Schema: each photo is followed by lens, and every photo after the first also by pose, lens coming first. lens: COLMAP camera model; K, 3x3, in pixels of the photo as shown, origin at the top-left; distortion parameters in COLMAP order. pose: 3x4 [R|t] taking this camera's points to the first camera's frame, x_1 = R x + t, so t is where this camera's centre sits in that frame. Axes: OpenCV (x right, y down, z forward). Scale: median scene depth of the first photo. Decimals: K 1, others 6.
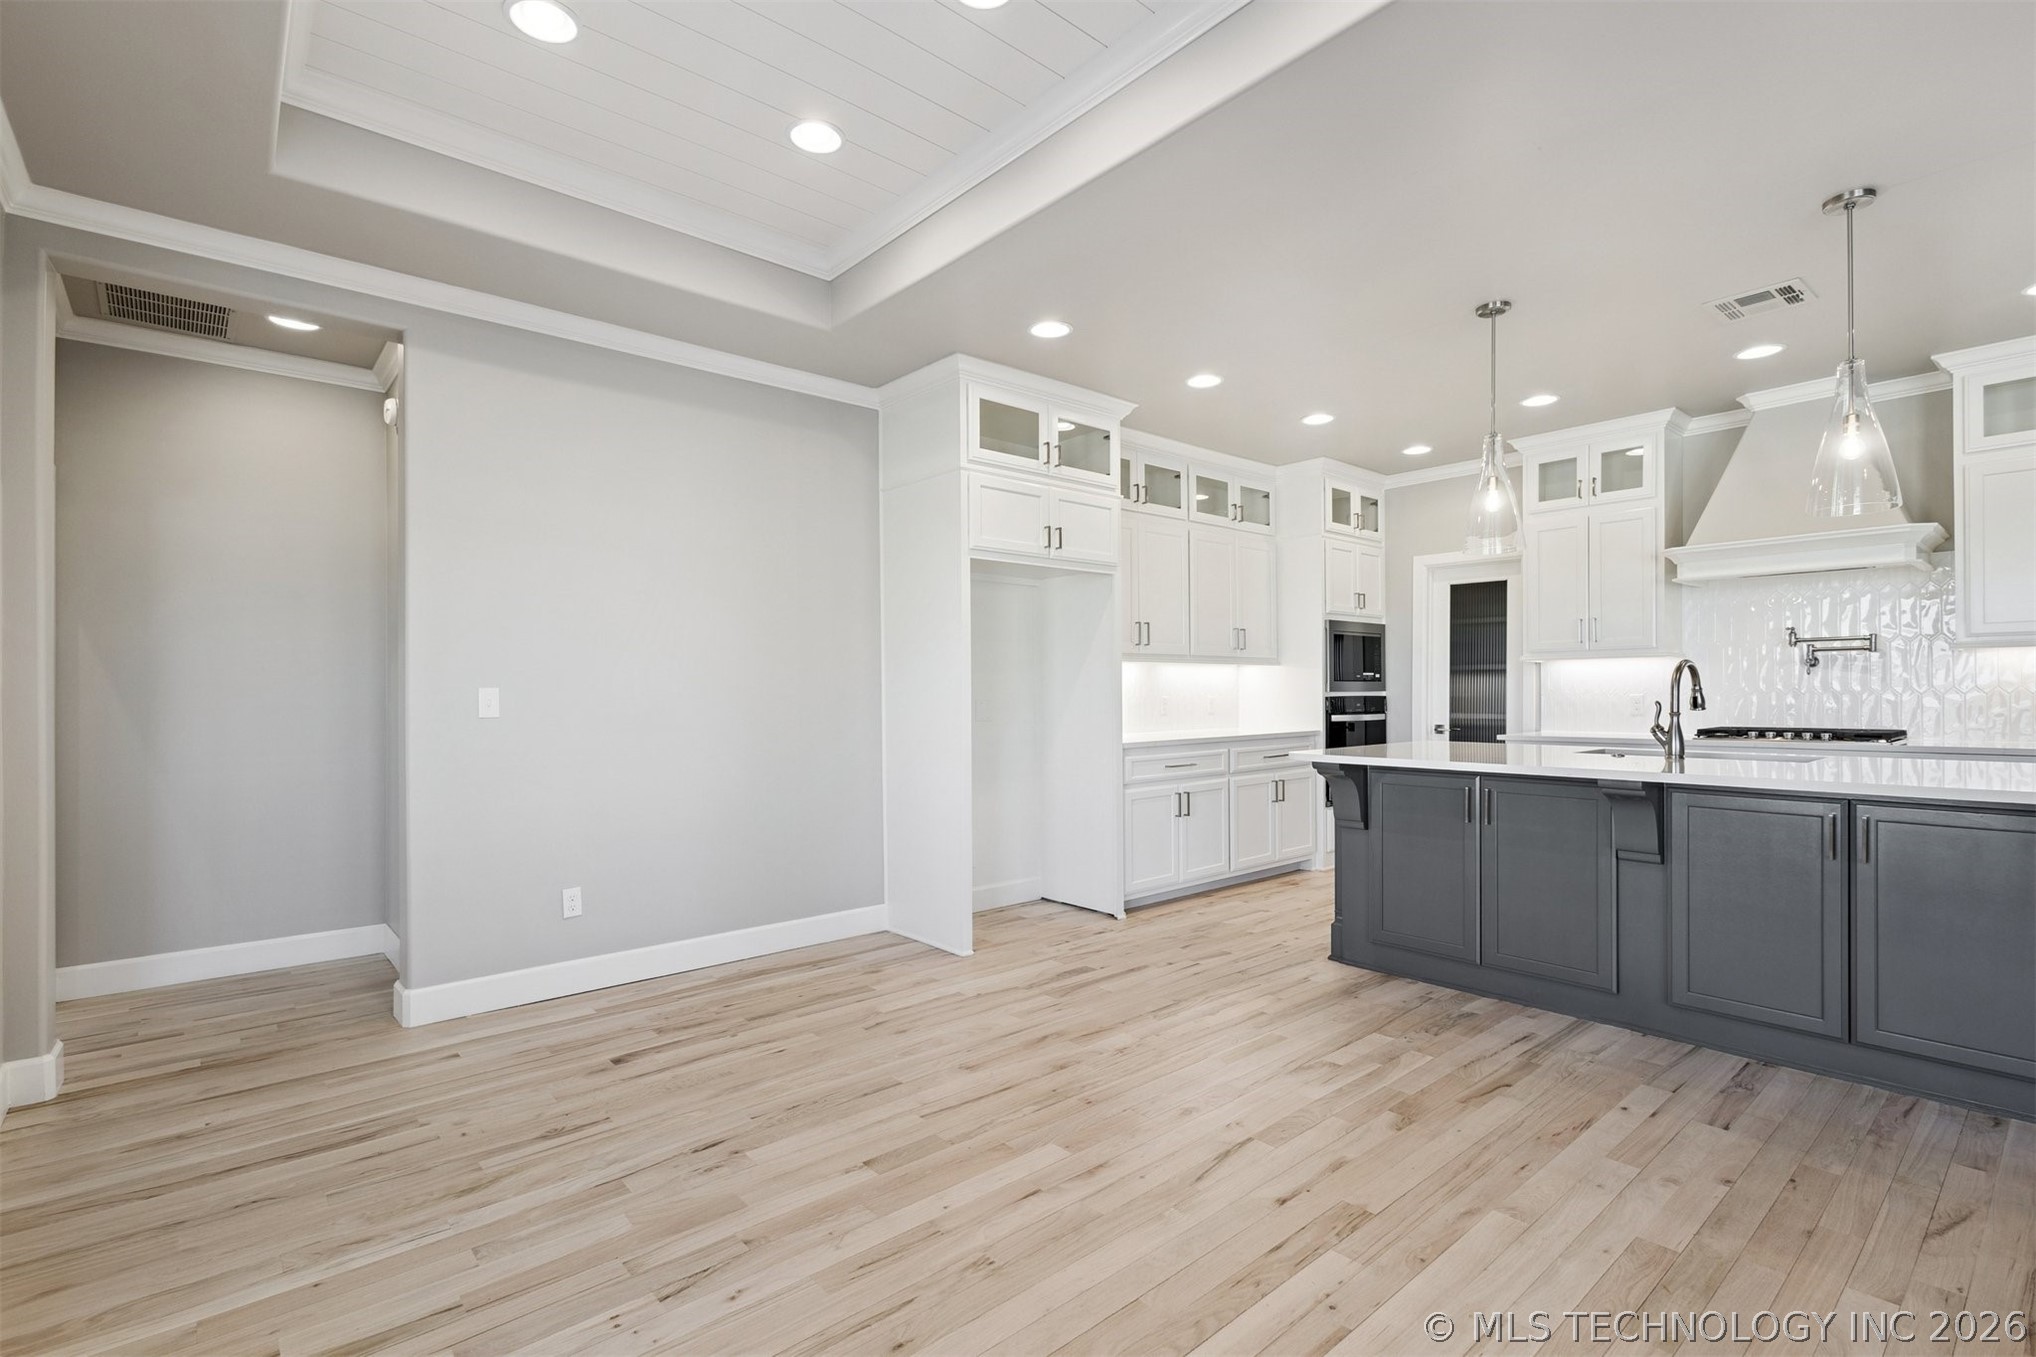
lens RADIAL K [[940.7, 0, 1012.3], [0, 940.7, 691.6], [0, 0, 1]] dist [0.005862, -0.001365]
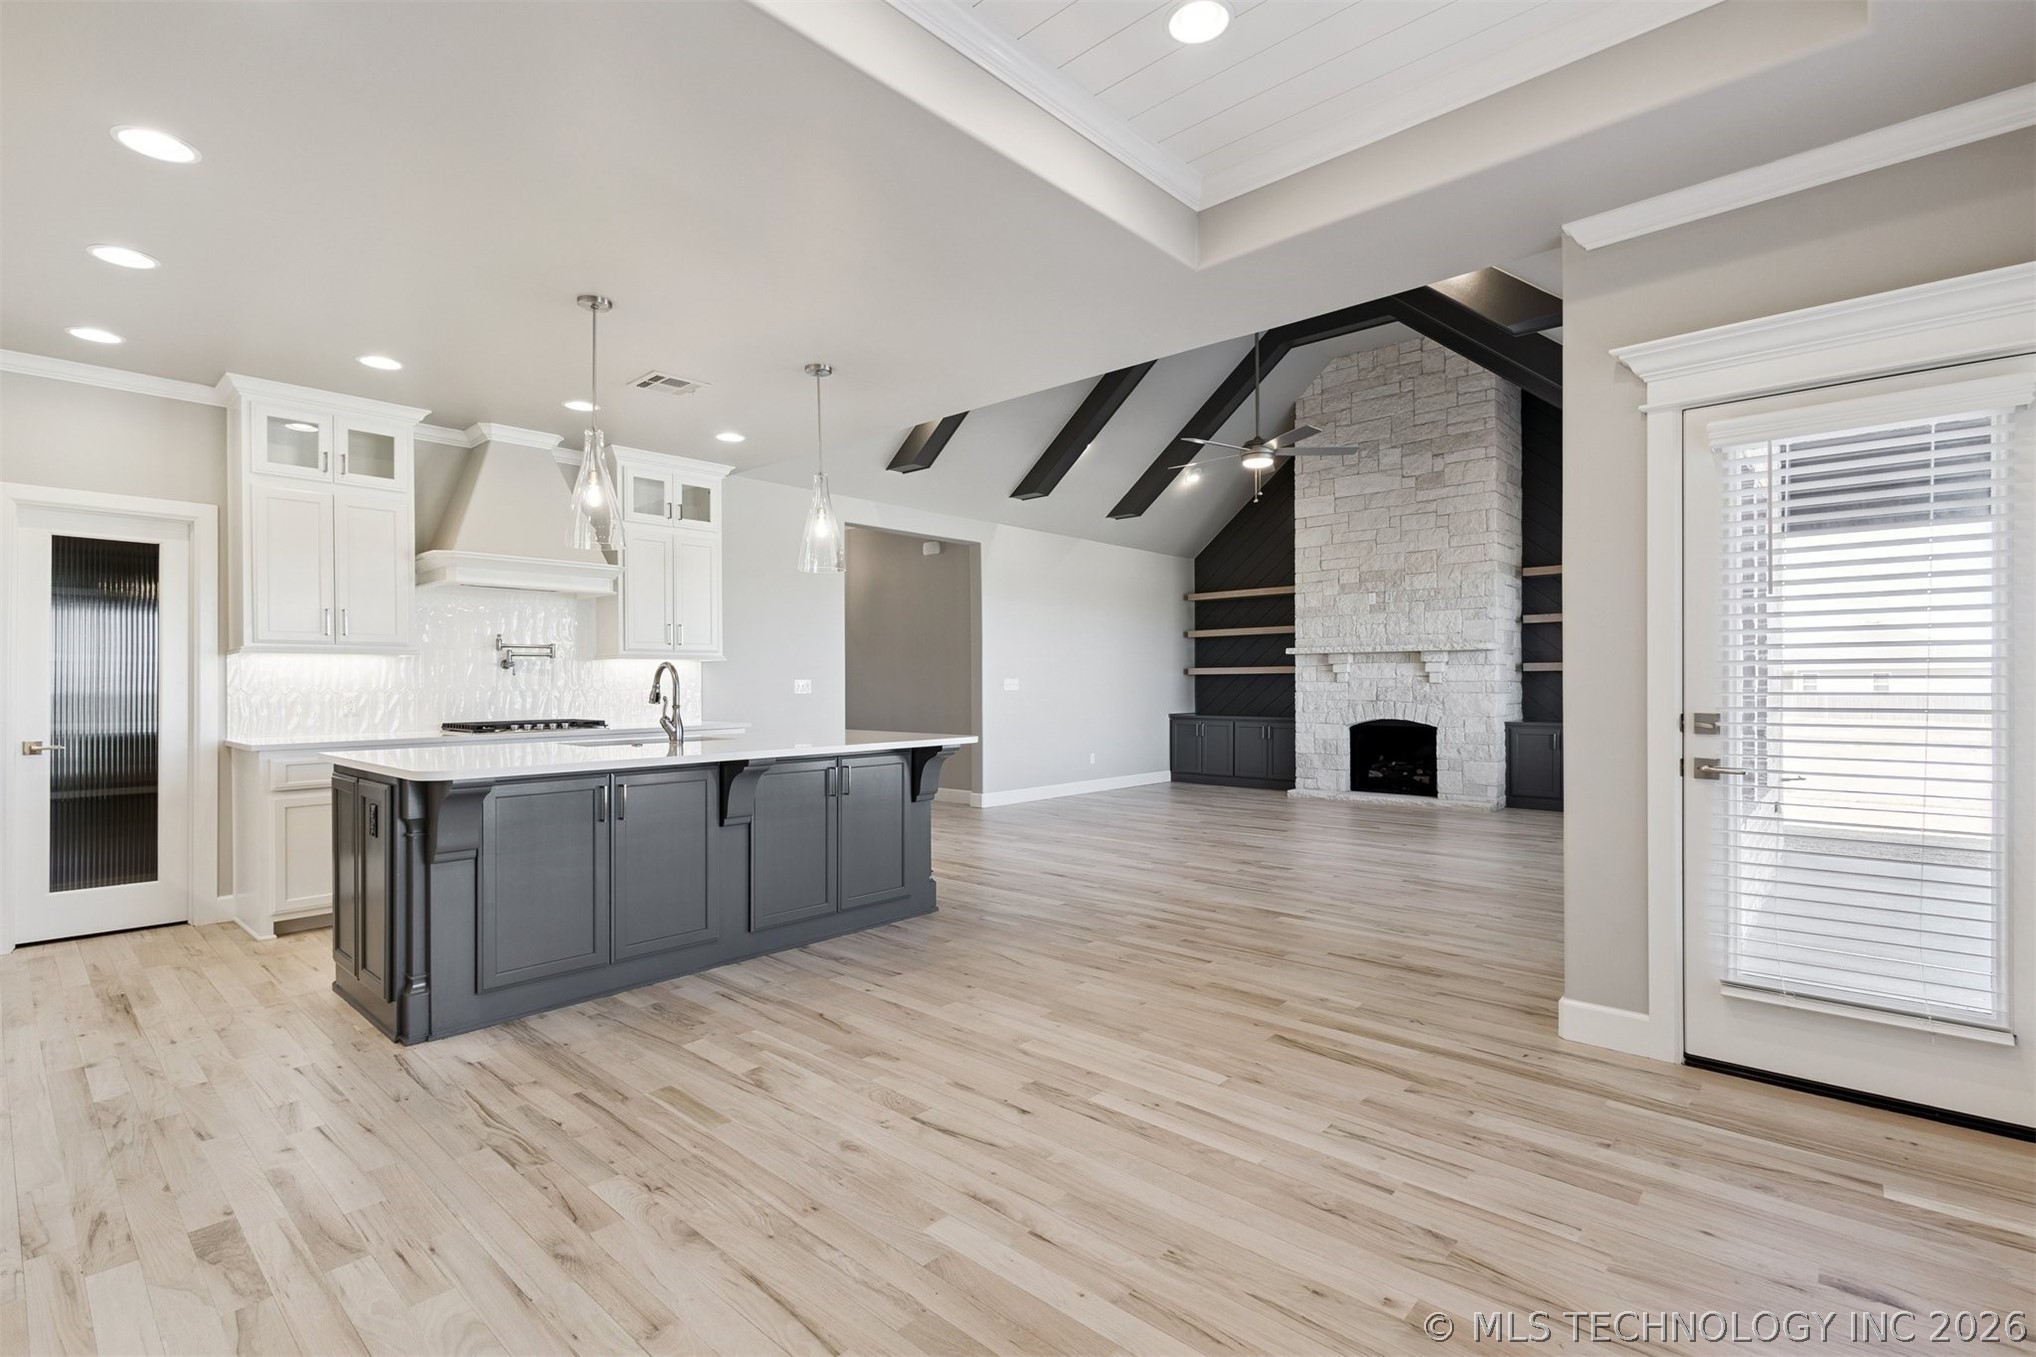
lens RADIAL K [[940.7, 0, 1024.9], [0, 940.7, 690.2], [0, 0, 1]] dist [0.005862, -0.001365]
pose [[-0.128945, -0.001120, 0.991651, -0.484967], [0.006512, 0.999977, 0.001976, 0.003117], [-0.991630, 0.006713, -0.128935, 0.624290]]
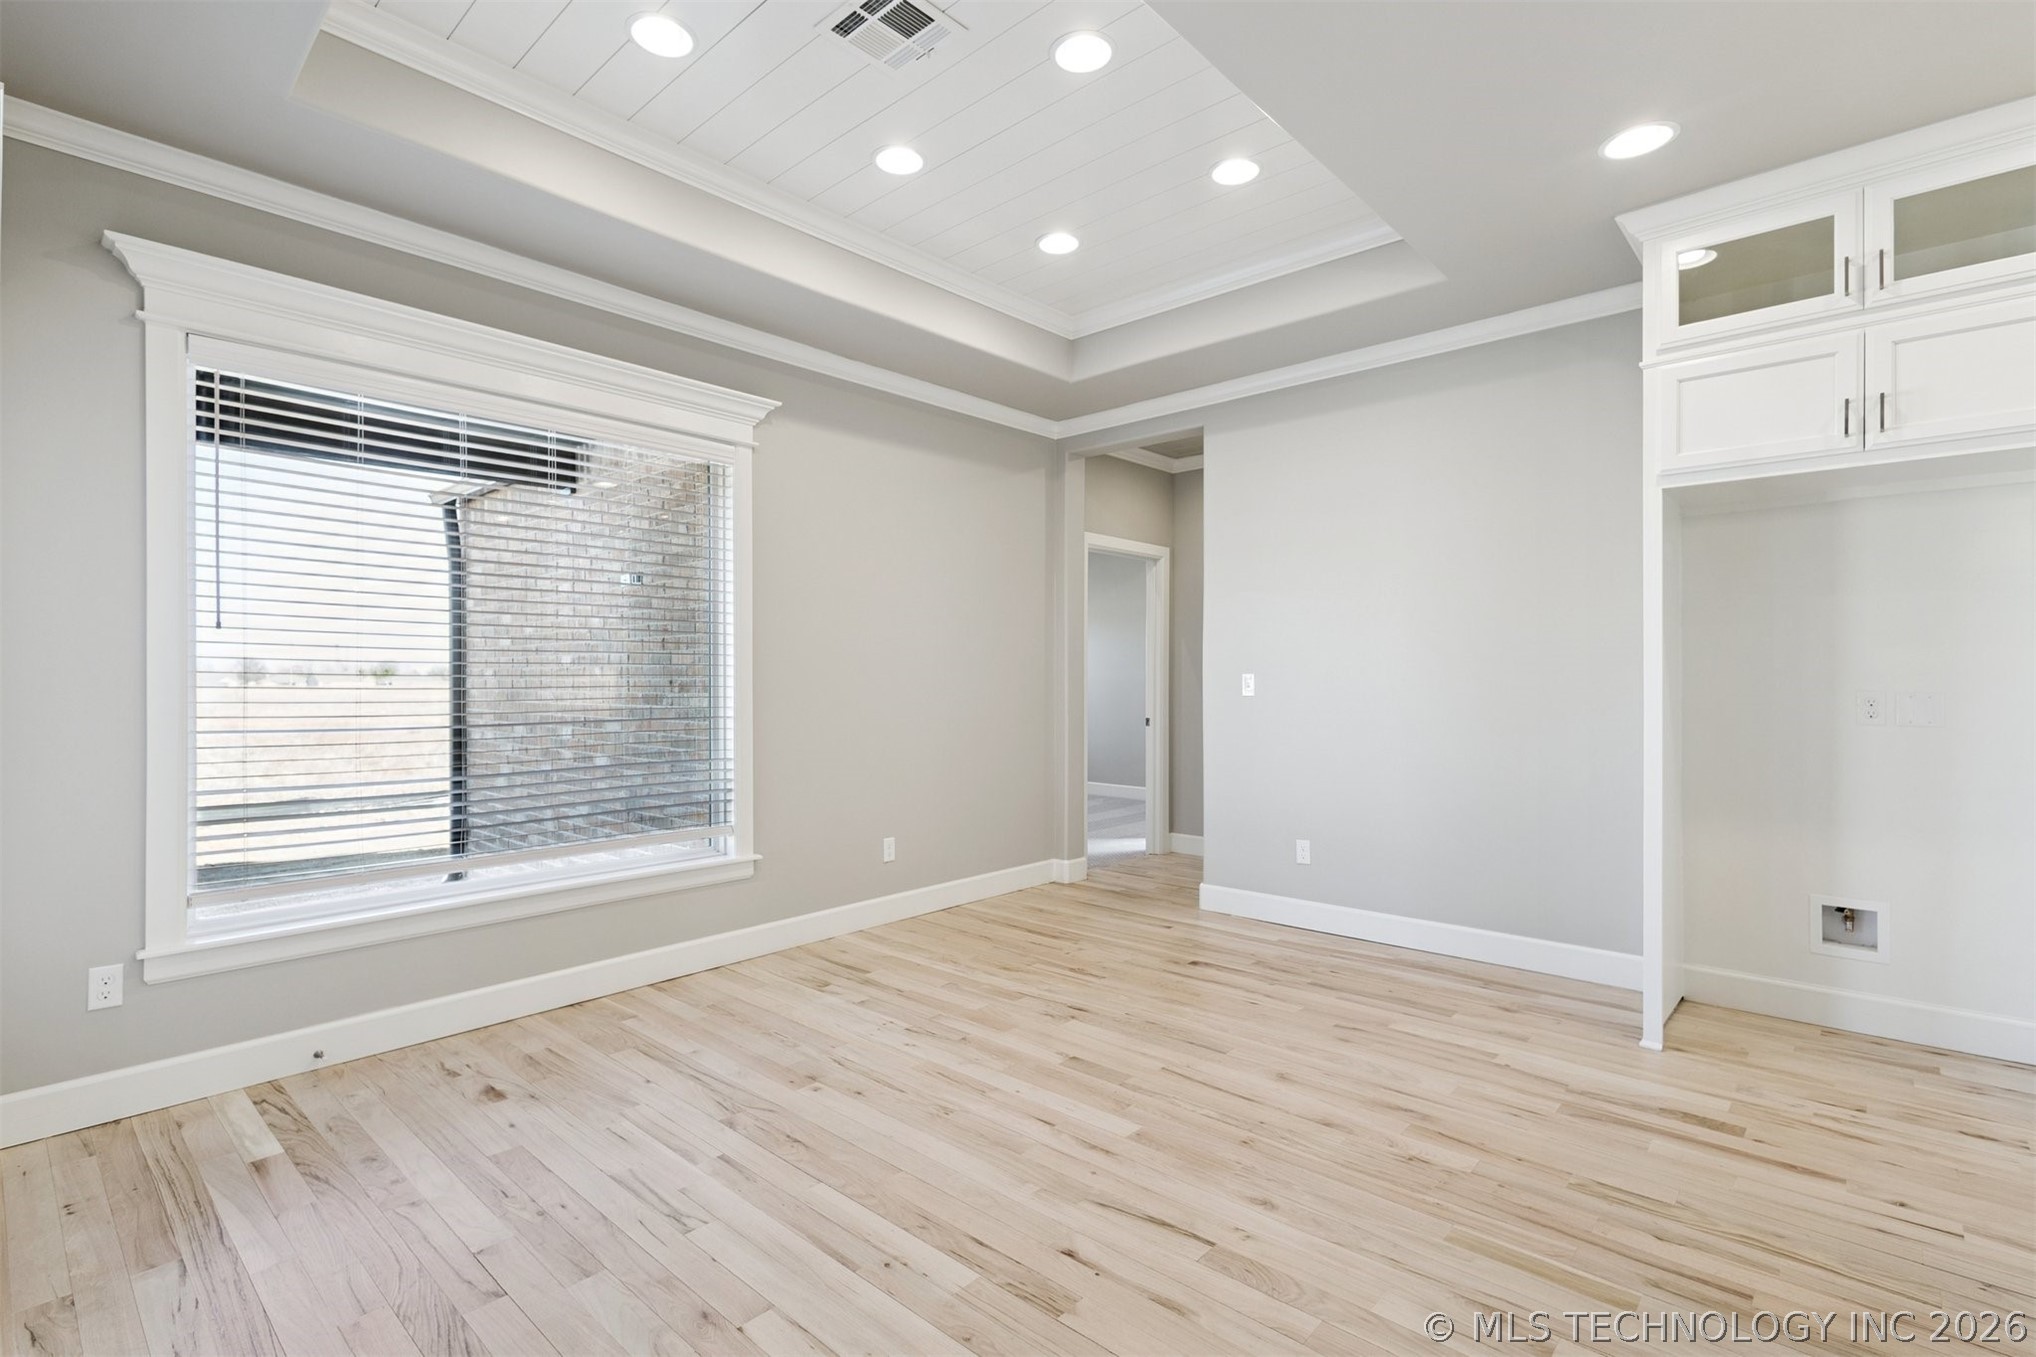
lens RADIAL K [[940.7, 0, 1018.4], [0, 940.7, 676.3], [0, 0, 1]] dist [0.005862, -0.001365]
pose [[0.123533, 0.003868, -0.992333, 0.632335], [0.001007, 0.999991, 0.004024, -0.005278], [0.992340, -0.001496, 0.123528, 0.457718]]
